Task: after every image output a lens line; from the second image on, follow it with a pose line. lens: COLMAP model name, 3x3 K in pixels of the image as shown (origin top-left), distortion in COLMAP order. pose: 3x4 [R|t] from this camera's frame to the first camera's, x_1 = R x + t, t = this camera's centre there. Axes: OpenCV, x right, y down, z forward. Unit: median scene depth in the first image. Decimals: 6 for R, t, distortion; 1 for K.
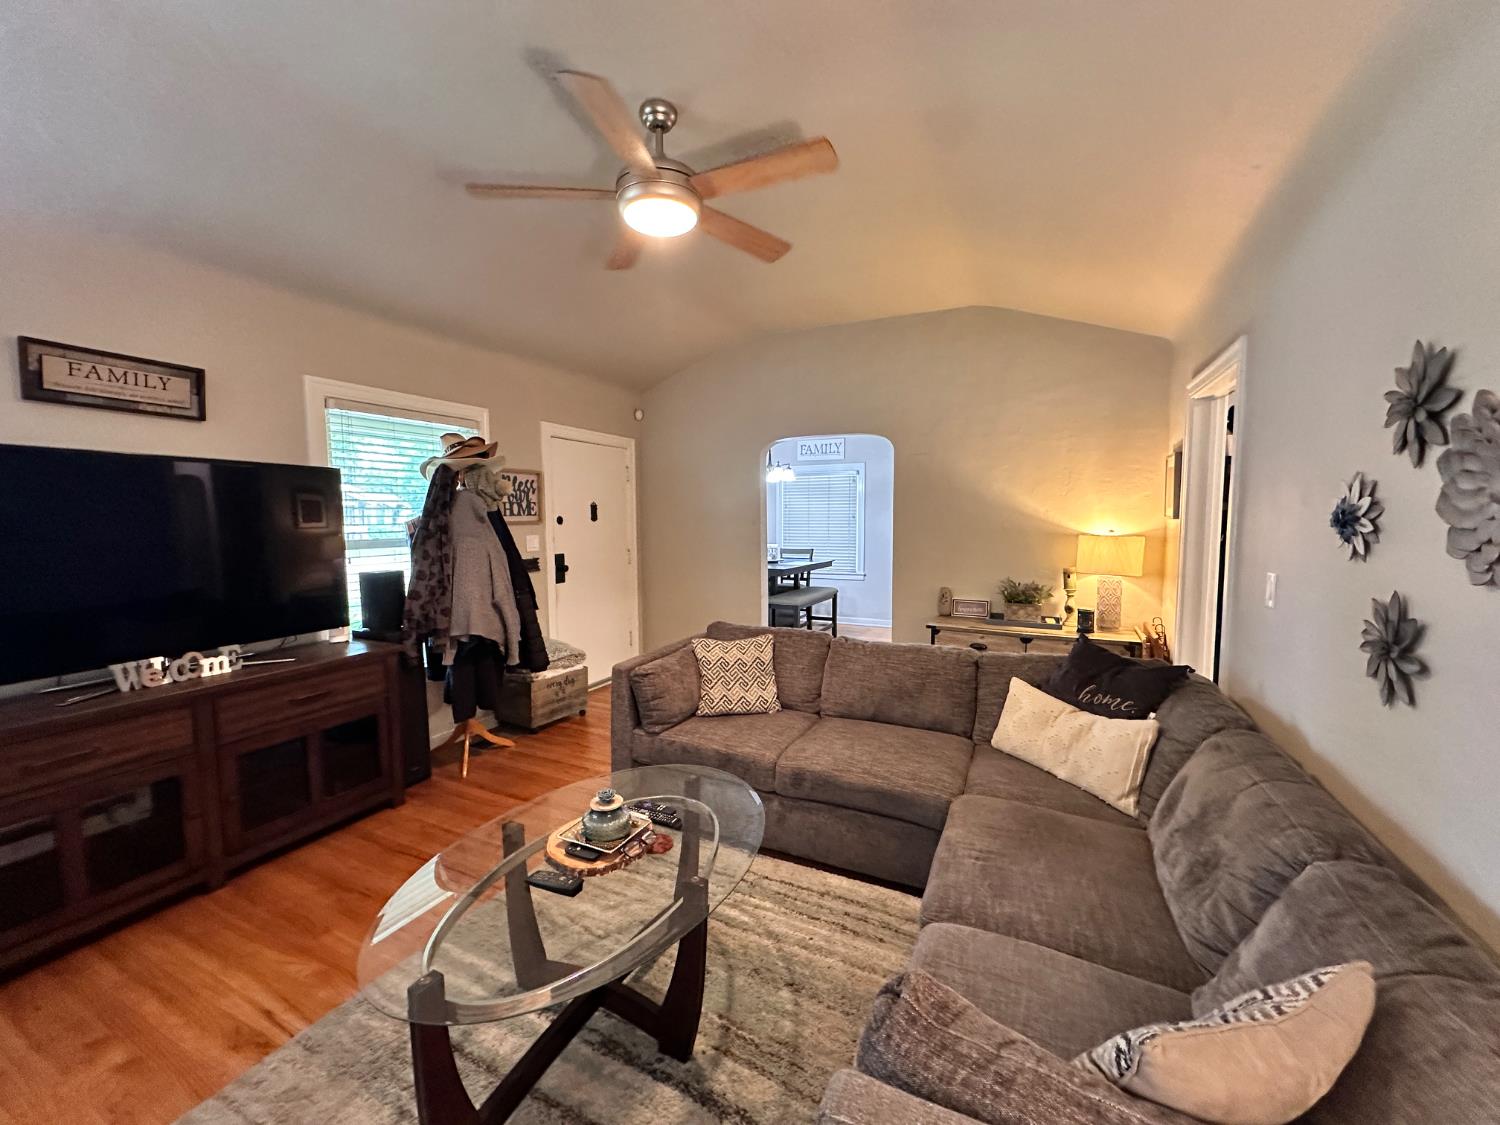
lens RADIAL K [[598.5, 0, 748.8], [0, 598.5, 560.2], [0, 0, 1]] dist [-0.001719, 0.000052]
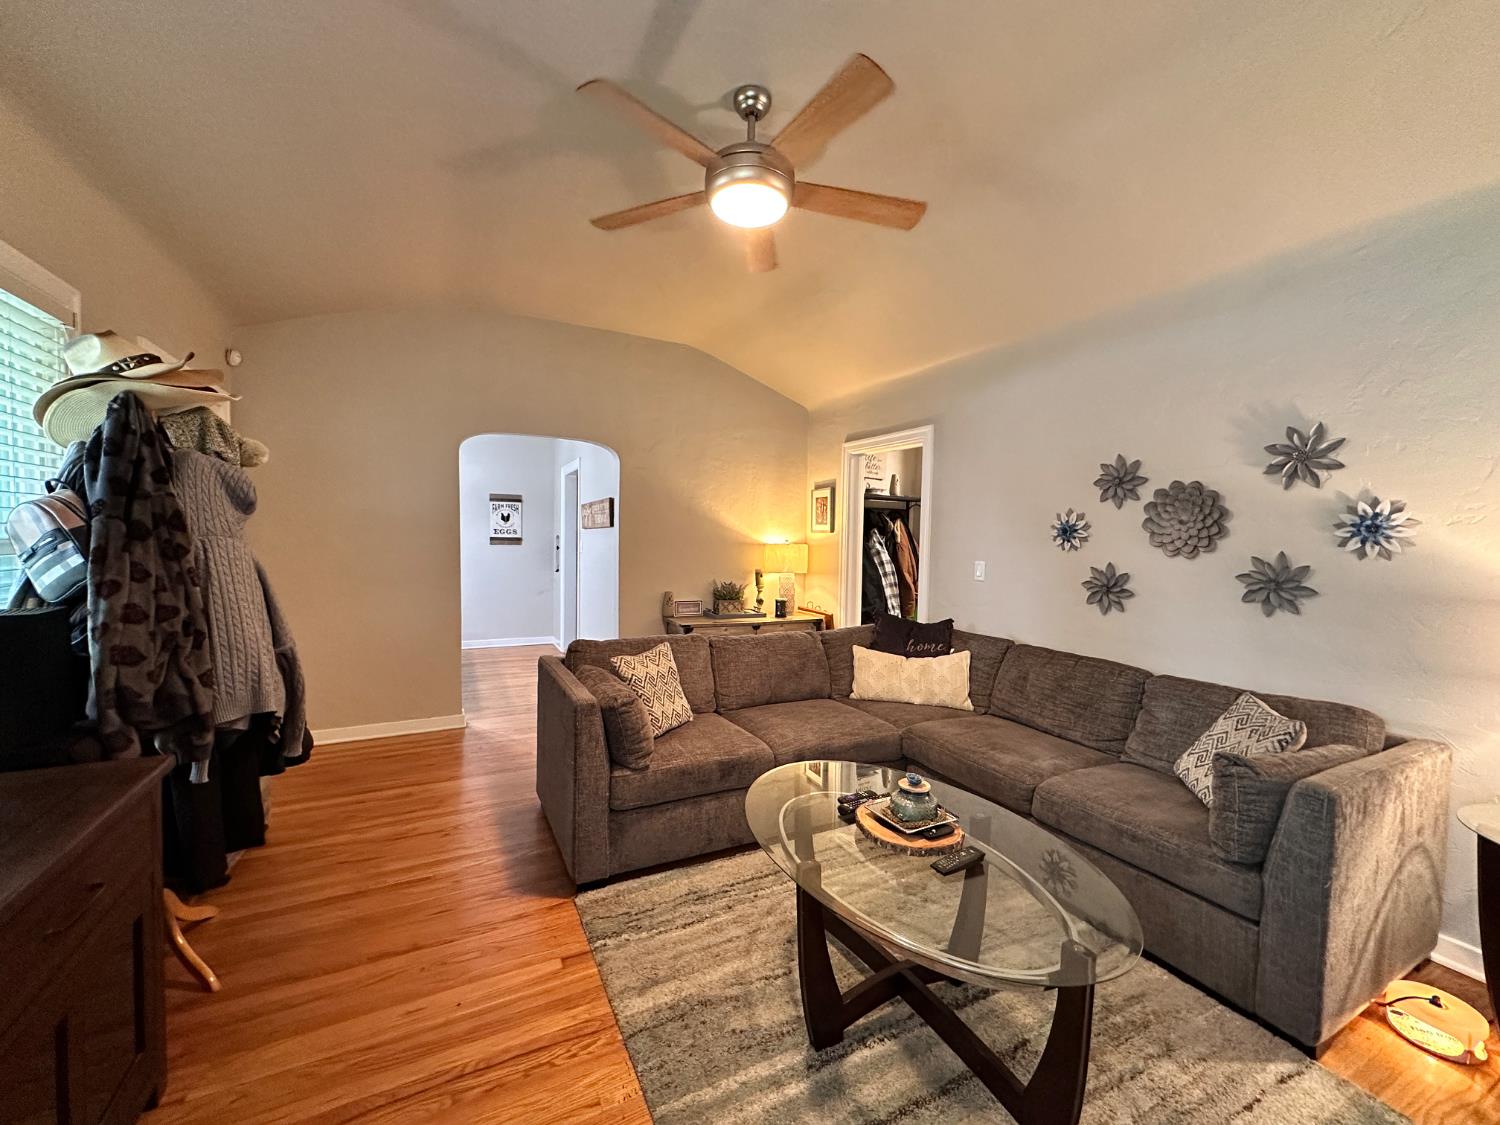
lens RADIAL K [[598.5, 0, 748.0], [0, 598.5, 563.3], [0, 0, 1]] dist [-0.001719, 0.000052]
pose [[0.602324, -0.020449, 0.797990, -0.697383], [0.038009, 0.999273, -0.003083, 0.004297], [-0.797347, 0.032188, 0.602663, 0.329804]]
